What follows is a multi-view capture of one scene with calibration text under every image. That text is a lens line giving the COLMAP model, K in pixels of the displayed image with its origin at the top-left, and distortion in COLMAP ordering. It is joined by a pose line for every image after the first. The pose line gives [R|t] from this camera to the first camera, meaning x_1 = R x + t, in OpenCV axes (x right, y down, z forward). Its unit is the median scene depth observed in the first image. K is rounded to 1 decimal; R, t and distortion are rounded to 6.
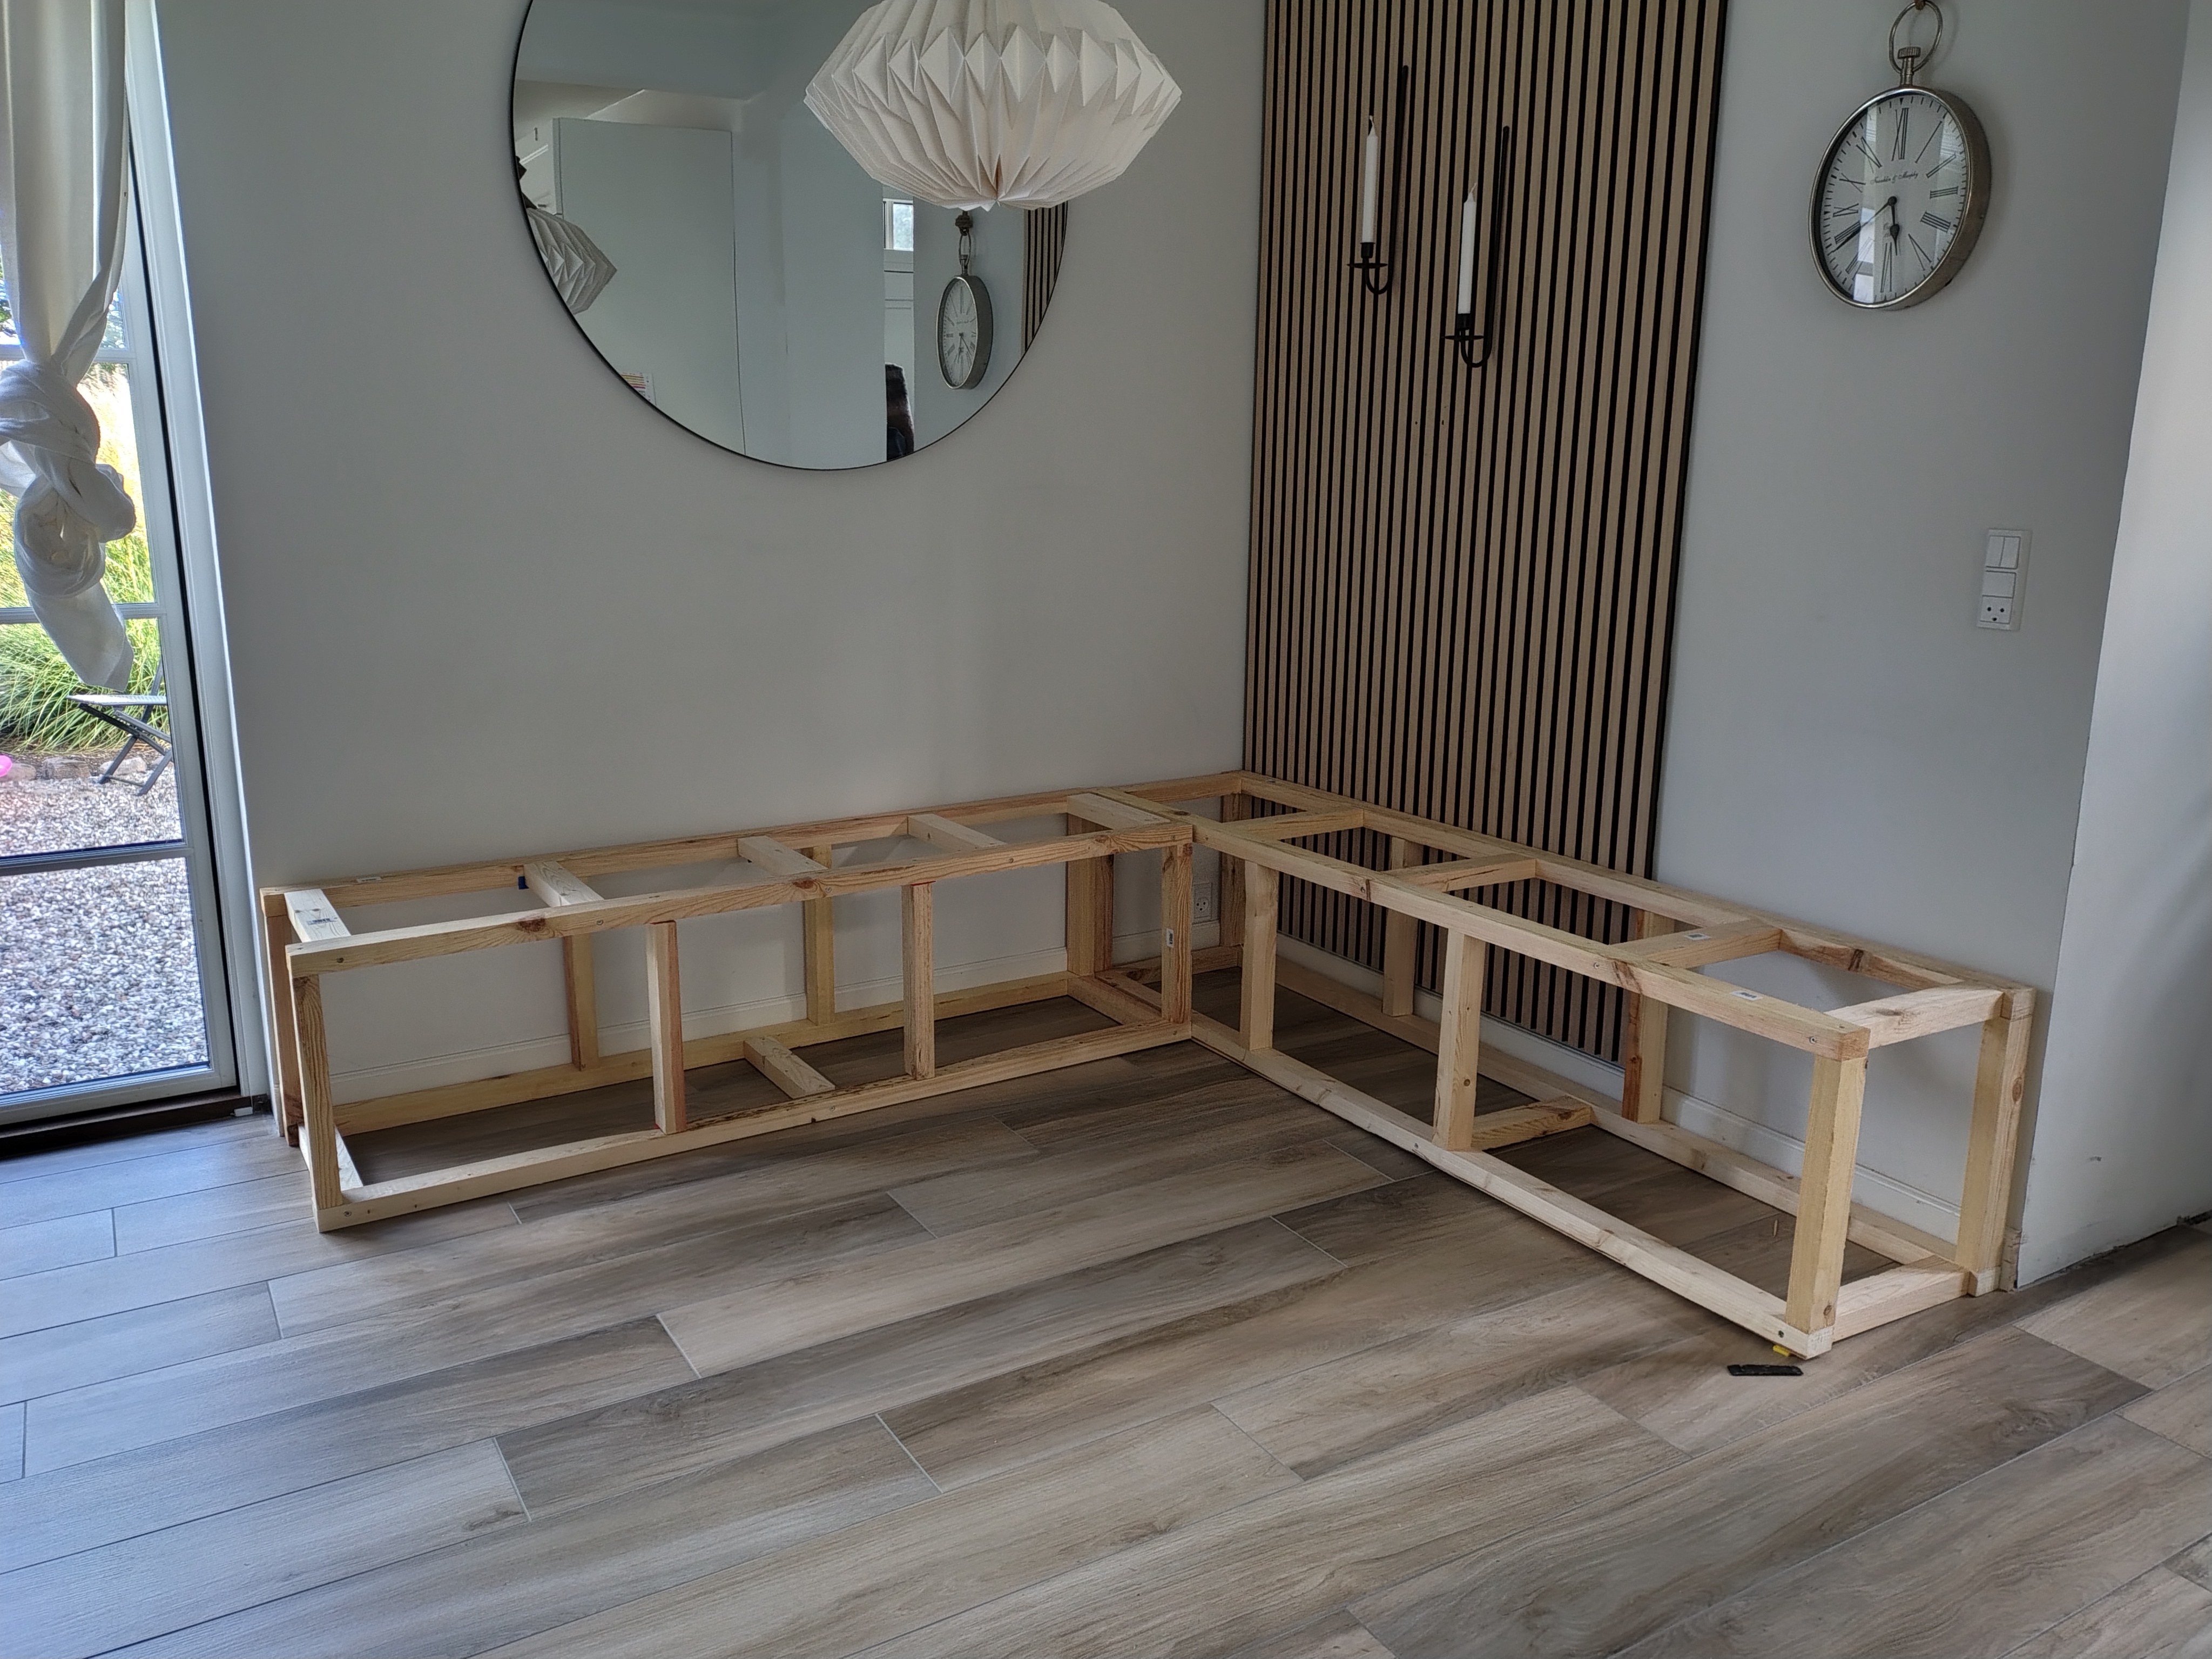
lens RADIAL K [[1712.5, 0, 1106.0], [0, 1712.5, 829.5], [0, 0, 1]] dist [0.034034, -0.001442]
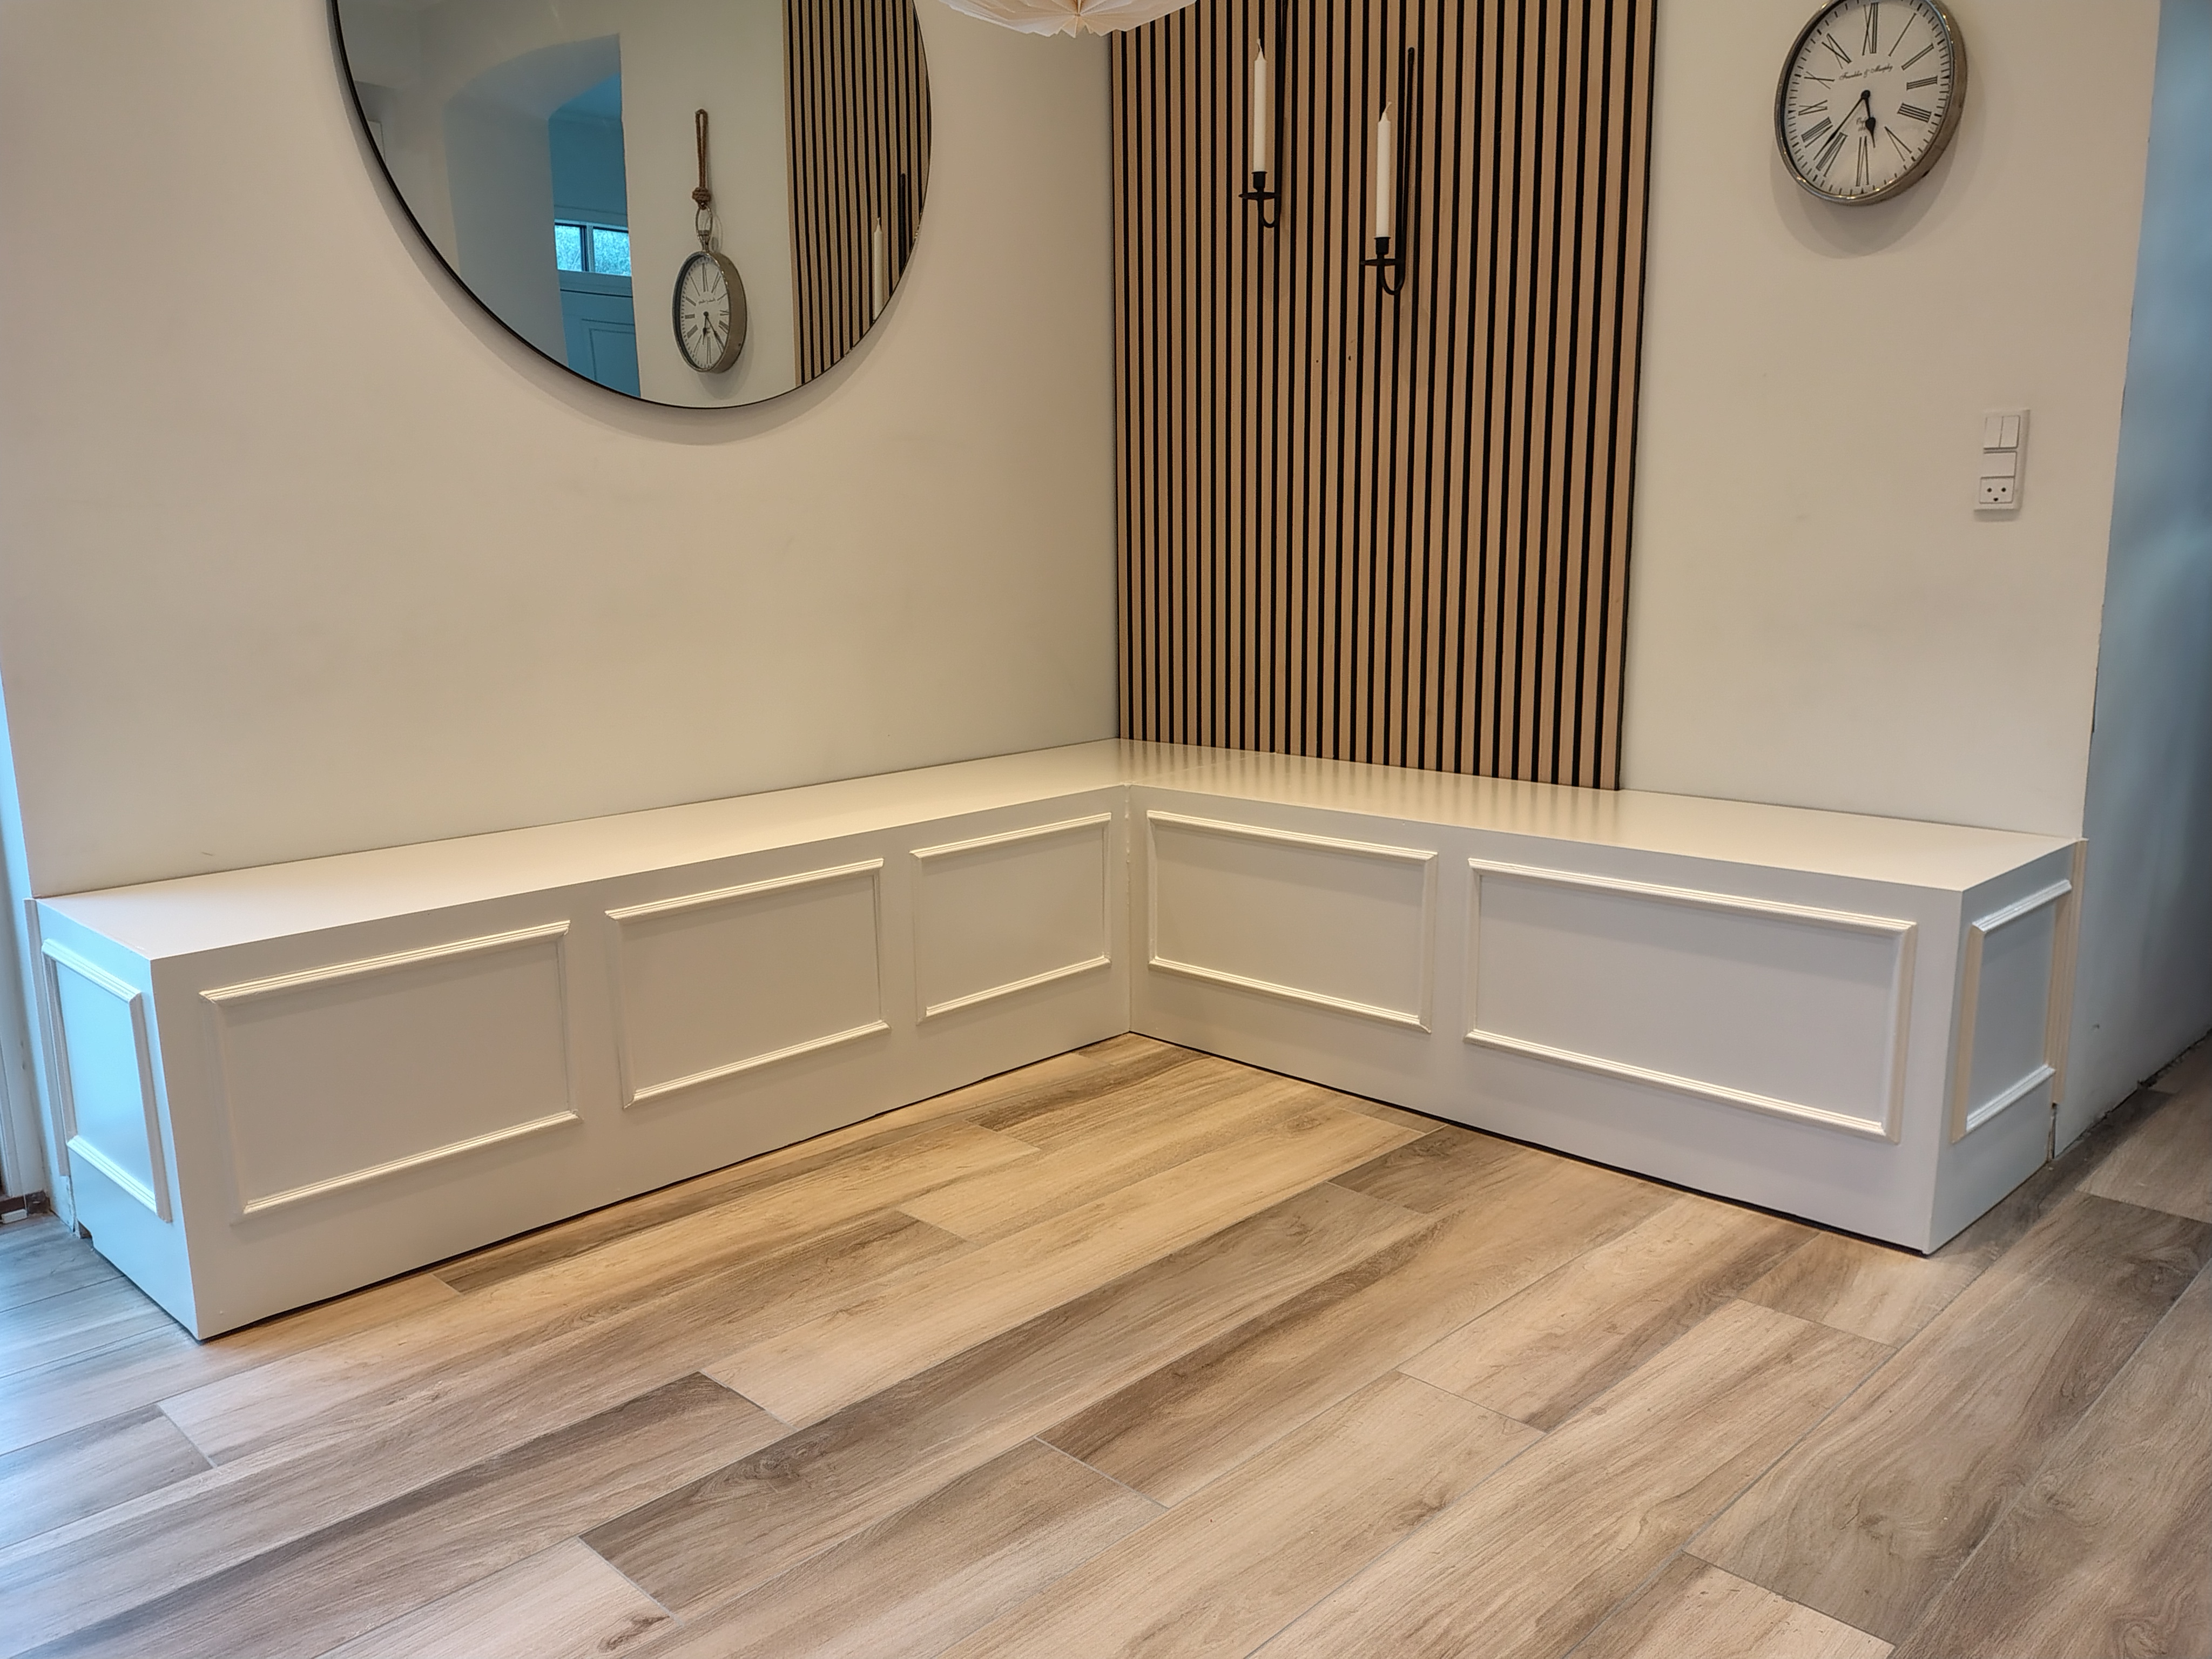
lens RADIAL K [[1706.3, 0, 1093.4], [0, 1706.3, 845.6], [0, 0, 1]] dist [0.026321, -0.000680]
pose [[0.967163, -0.066289, 0.245361, -0.275971], [0.075564, 0.996732, -0.028570, 0.073997], [-0.242665, 0.046172, 0.969011, 0.161803]]
